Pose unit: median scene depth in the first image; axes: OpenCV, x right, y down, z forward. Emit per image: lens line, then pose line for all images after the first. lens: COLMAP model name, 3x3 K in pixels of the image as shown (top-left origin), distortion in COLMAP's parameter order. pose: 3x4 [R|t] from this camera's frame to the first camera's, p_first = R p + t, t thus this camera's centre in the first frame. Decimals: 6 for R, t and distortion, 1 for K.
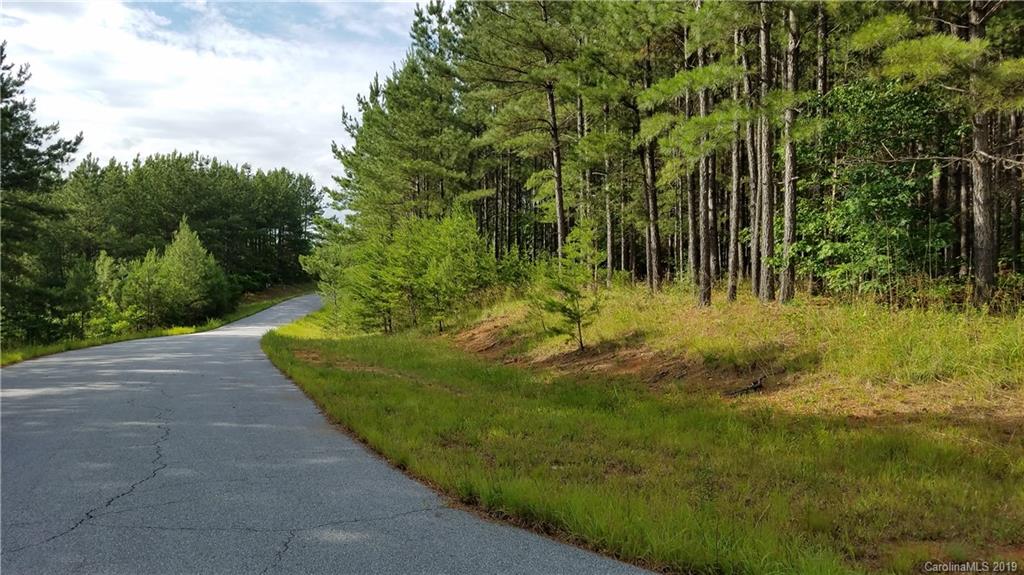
lens RADIAL K [[809.5, 0, 496.4], [0, 809.5, 300.2], [0, 0, 1]] dist [0.026176, 0.000556]
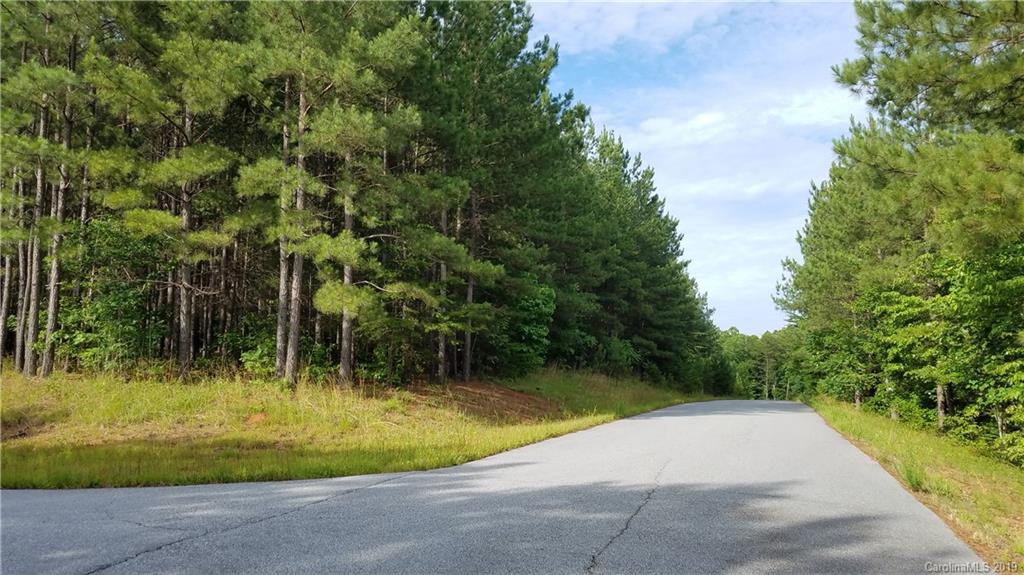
lens RADIAL K [[762.4, 0, 458.2], [0, 762.4, 293.5], [0, 0, 1]] dist [0.065135, -0.004979]
pose [[0.670309, 0.088980, 0.736728, -0.125066], [-0.004692, 0.993274, -0.115696, 0.010892], [-0.742067, 0.074095, 0.666218, -0.320145]]
